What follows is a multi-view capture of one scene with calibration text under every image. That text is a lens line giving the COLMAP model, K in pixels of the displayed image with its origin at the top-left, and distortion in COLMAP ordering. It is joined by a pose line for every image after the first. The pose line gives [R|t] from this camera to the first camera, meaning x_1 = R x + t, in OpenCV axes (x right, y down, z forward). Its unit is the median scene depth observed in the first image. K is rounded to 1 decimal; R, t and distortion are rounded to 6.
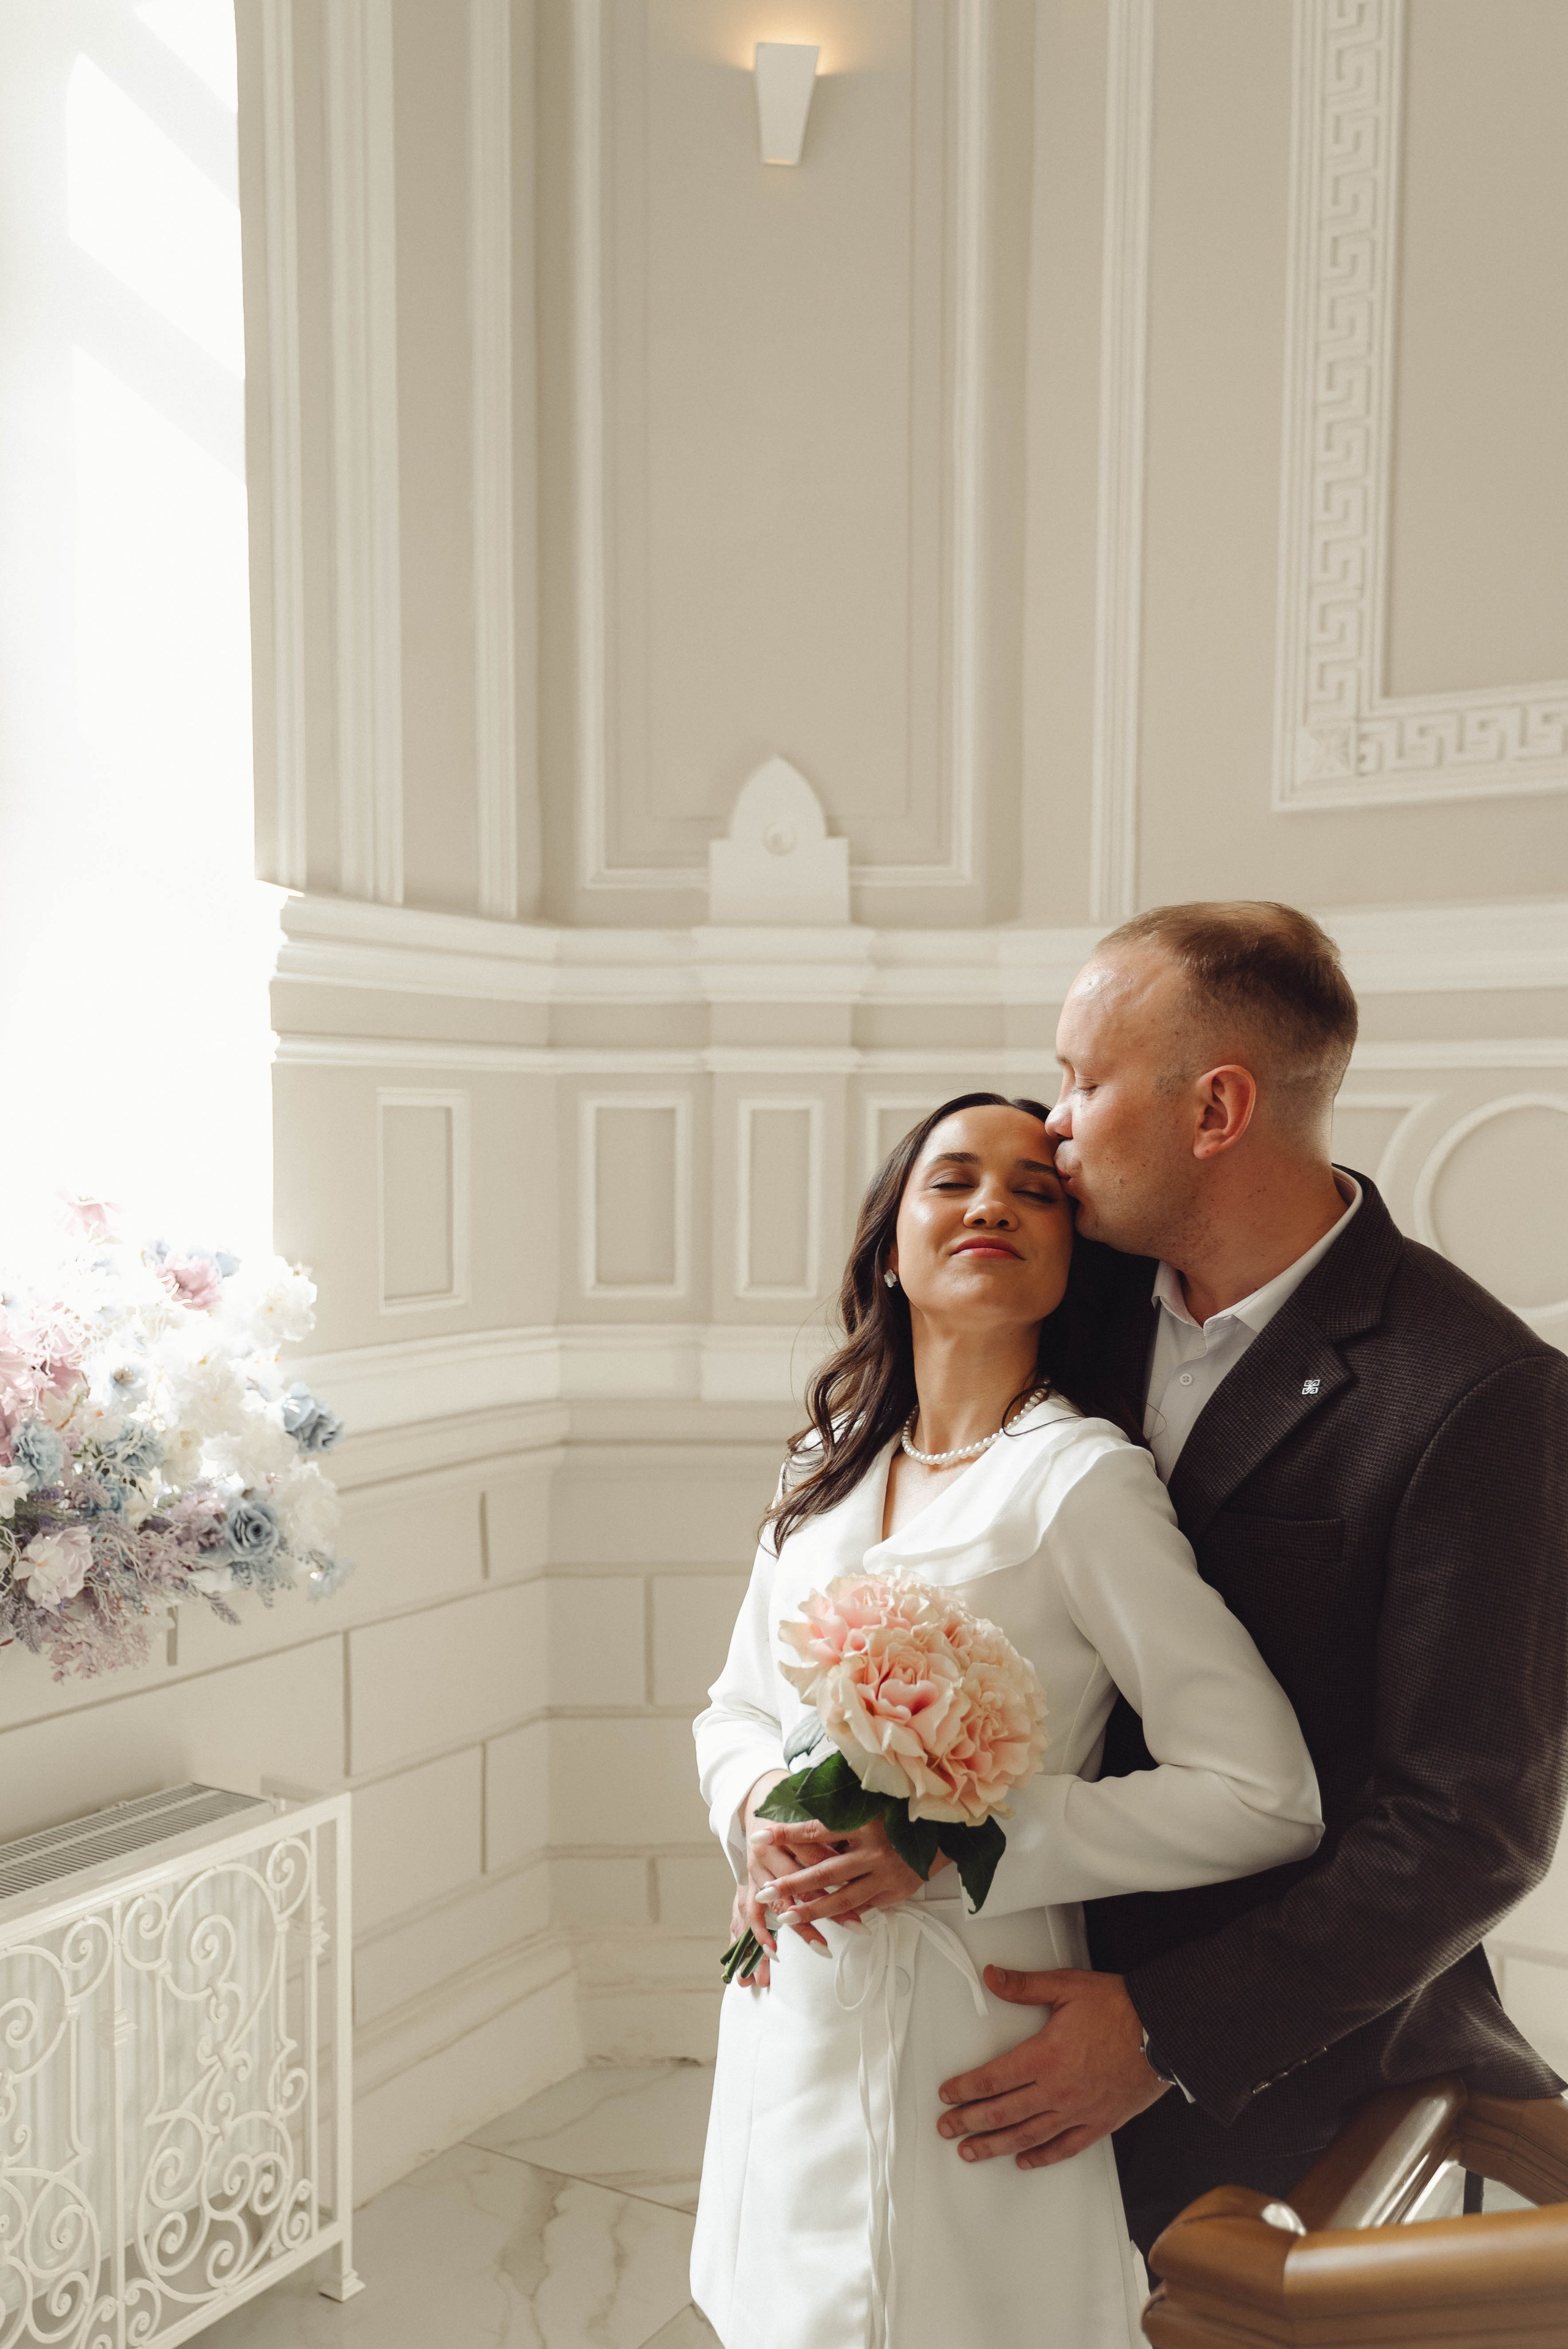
lens RADIAL K [[2122.0, 0, 675.9], [0, 2122.0, 1342.5], [0, 0, 1]] dist [-0.001770, 0.000511]
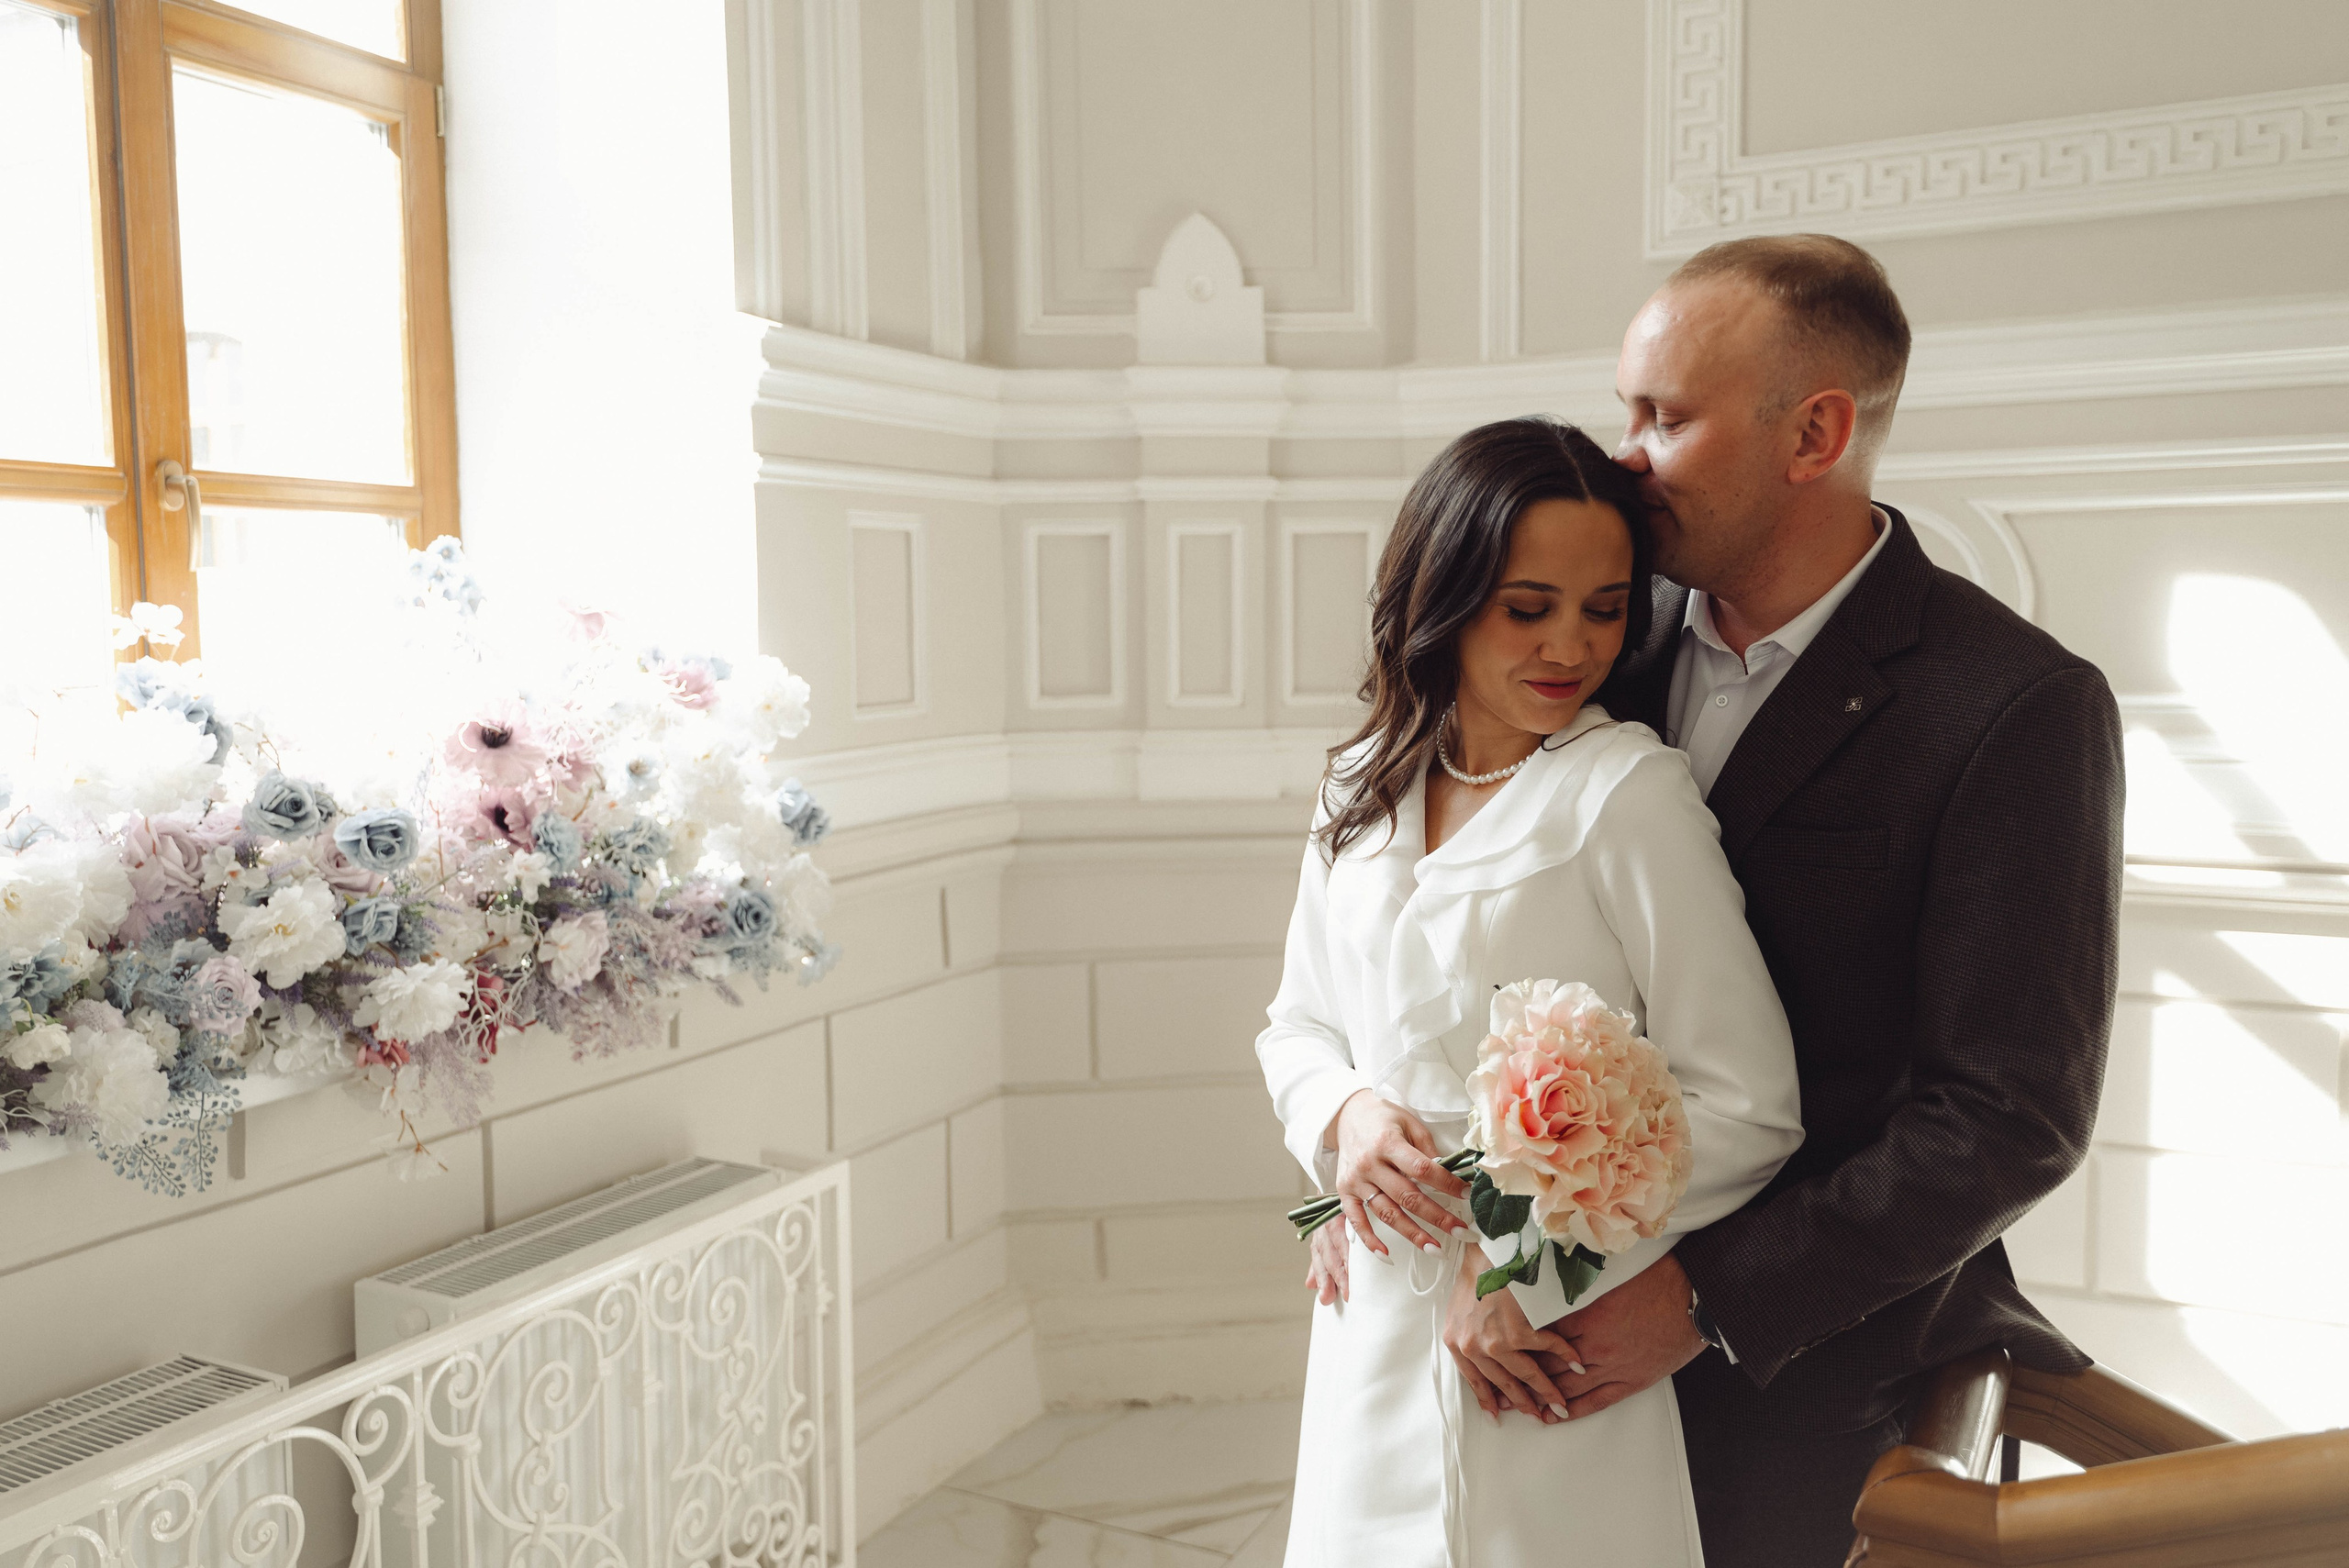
lens RADIAL K [[1852.1, 0, 1174.5], [0, 1852.1, 784.0], [0, 0, 1]] dist [0.002239, 0.002118]
pose [[0.995911, -0.022162, 0.087580, -0.066204], [0.022752, 0.999725, -0.005738, 0.030995], [-0.087428, 0.007707, 0.996141, 0.052907]]
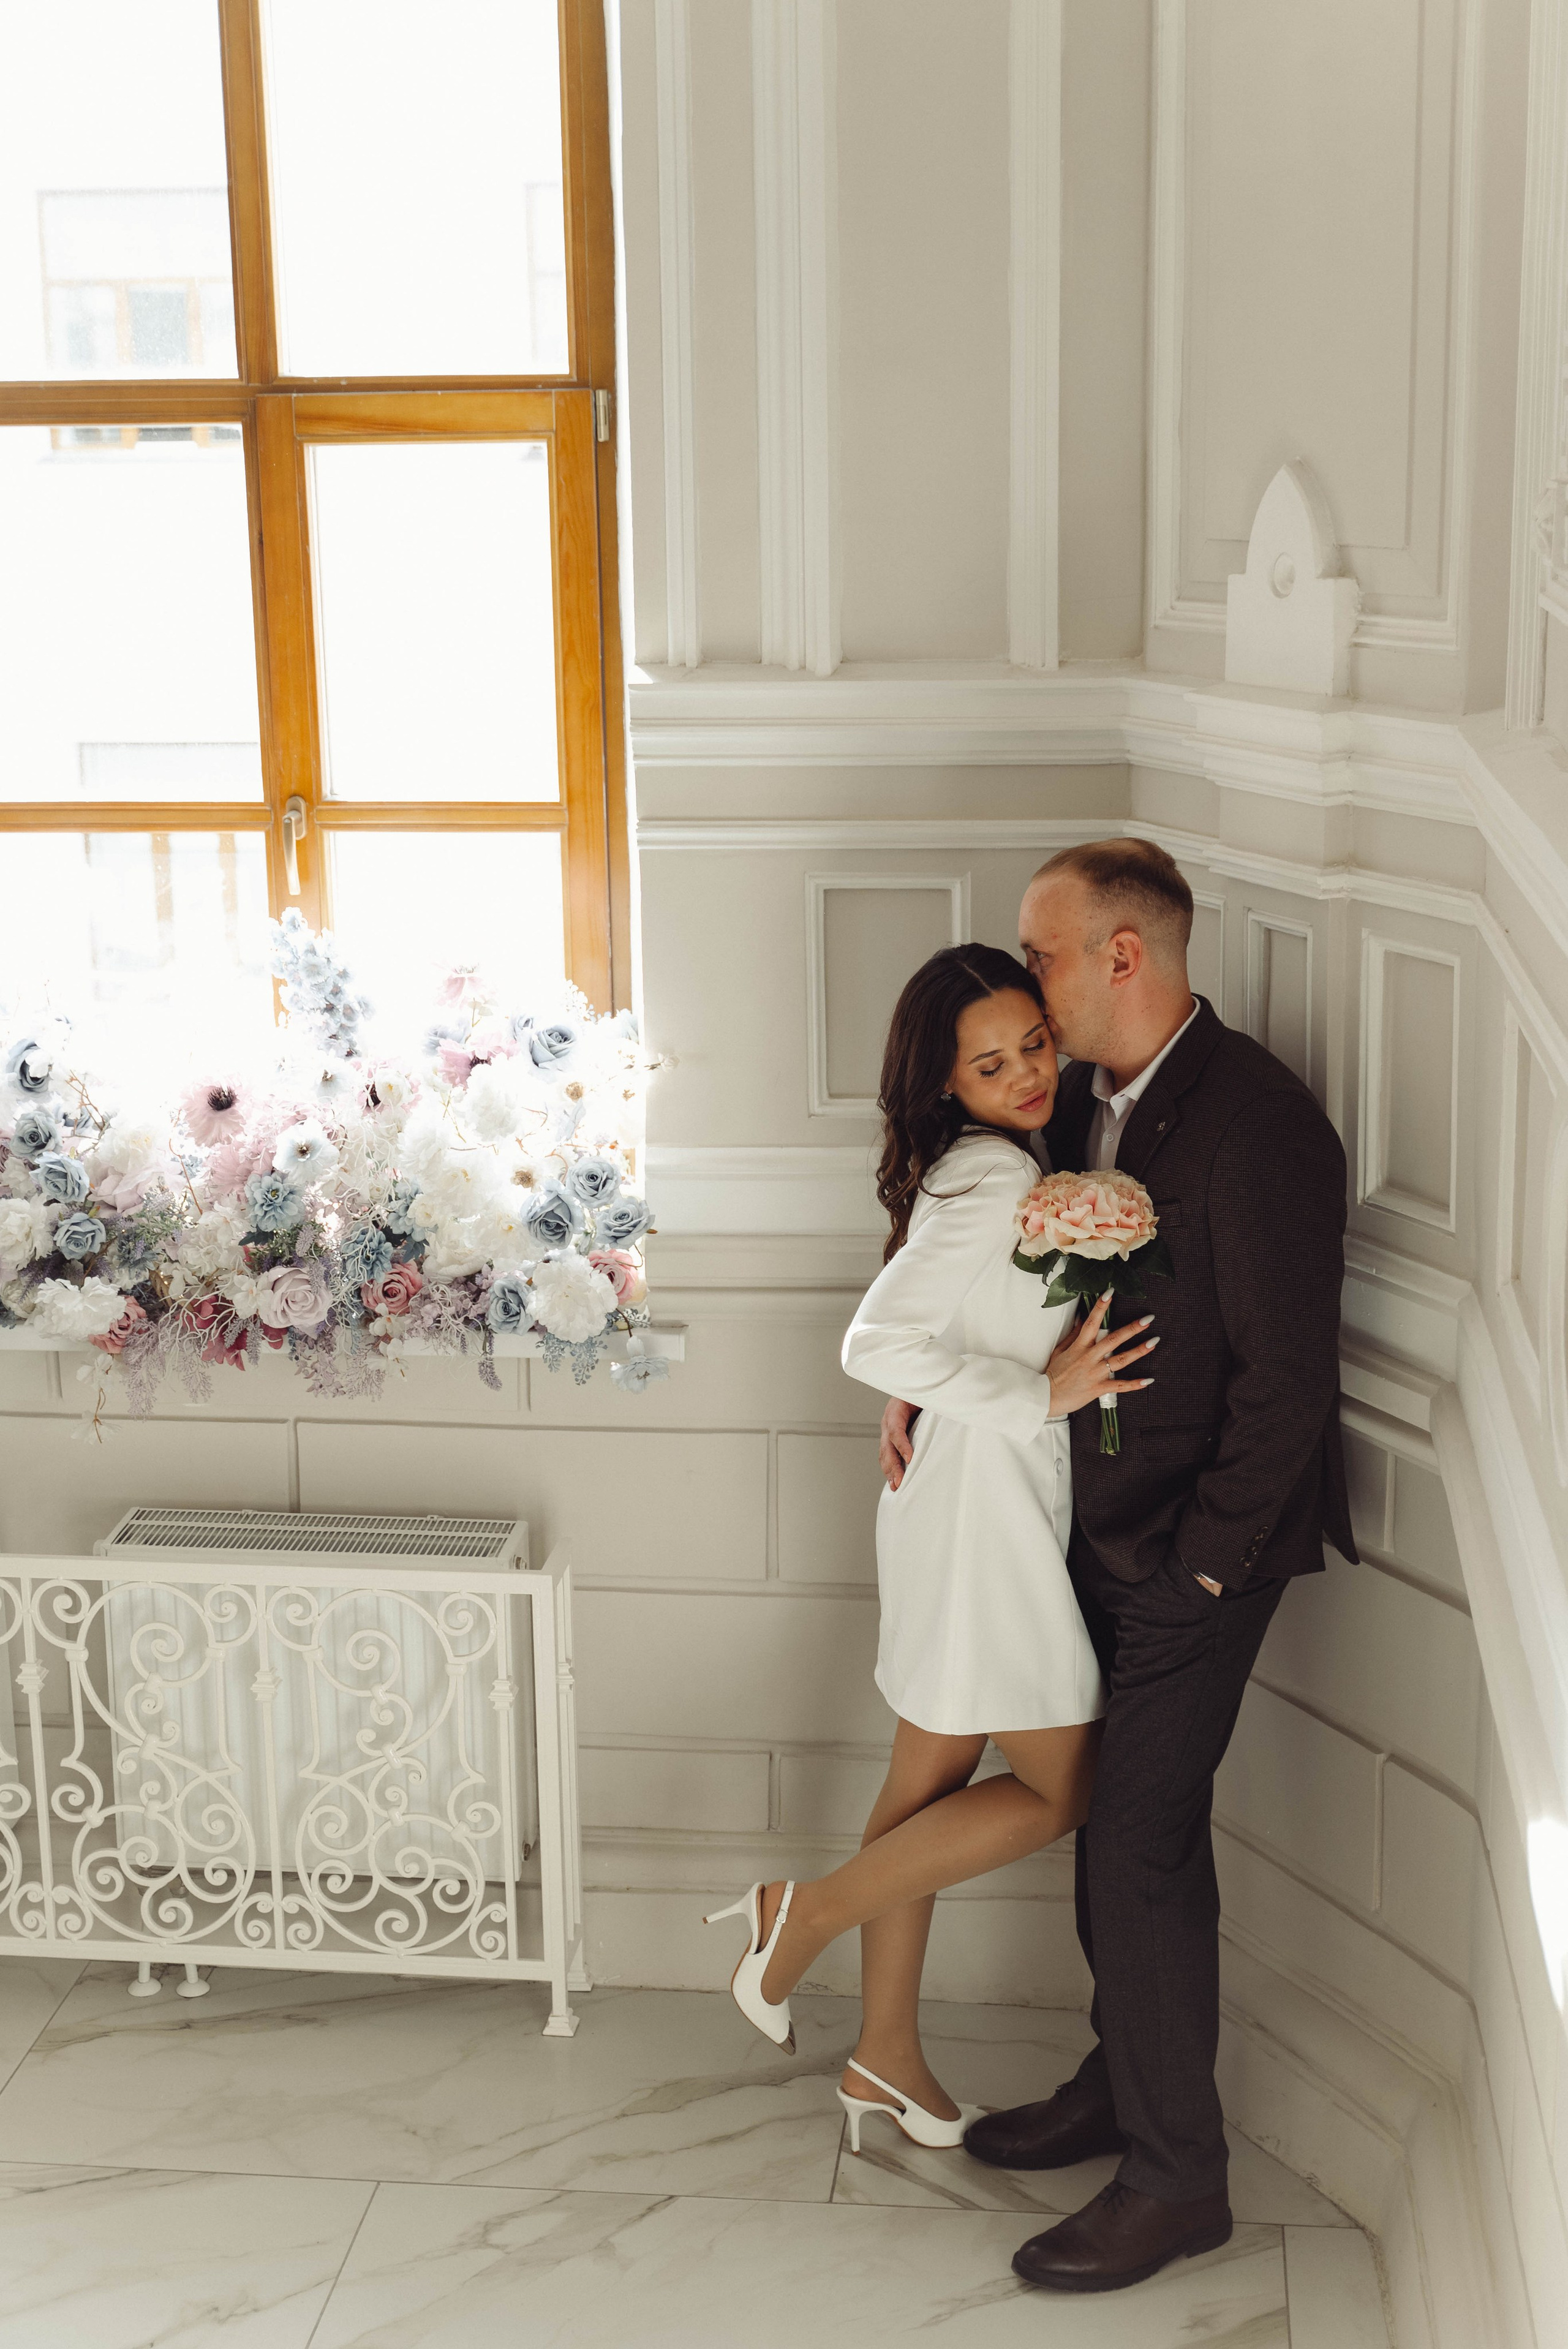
lens RADIAL K [[3202.3, 0, 784.0], [0, 3202.3, 1174.5], [0, 0, 1]] dist [-0.026885, -0.037645]
pose [[0.445410, 0.205923, -0.871324, 1.196238], [-0.074855, 0.978349, 0.192952, -0.283861], [0.892192, -0.020720, 0.451180, 0.396932]]
